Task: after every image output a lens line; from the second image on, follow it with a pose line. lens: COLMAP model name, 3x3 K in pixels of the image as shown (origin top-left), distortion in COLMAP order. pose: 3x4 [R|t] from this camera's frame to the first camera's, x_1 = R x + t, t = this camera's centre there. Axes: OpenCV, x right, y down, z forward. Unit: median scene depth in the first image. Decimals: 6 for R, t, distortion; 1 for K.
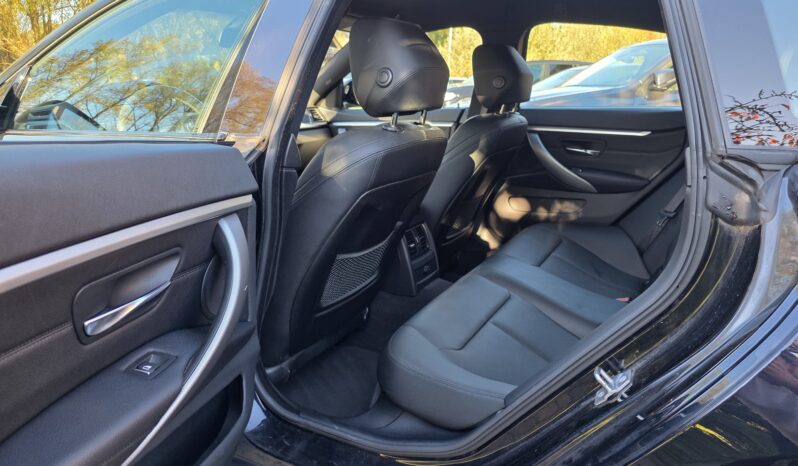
lens RADIAL K [[540.4, 0, 396.3], [0, 540.4, 231.1], [0, 0, 1]] dist [0.047411, -0.042836]
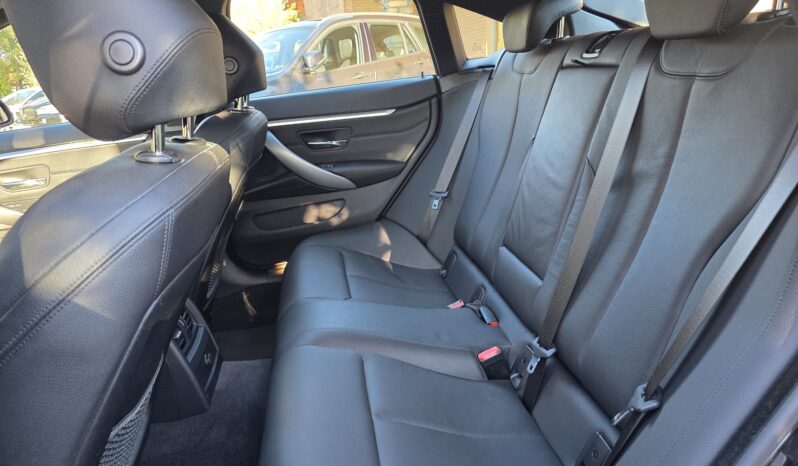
lens RADIAL K [[540.4, 0, 396.5], [0, 540.4, 235.0], [0, 0, 1]] dist [0.047411, -0.042836]
pose [[0.787266, -0.265756, 0.556404, -0.076812], [0.257043, 0.961658, 0.095623, -0.065984], [-0.560483, 0.067739, 0.825391, 0.274080]]
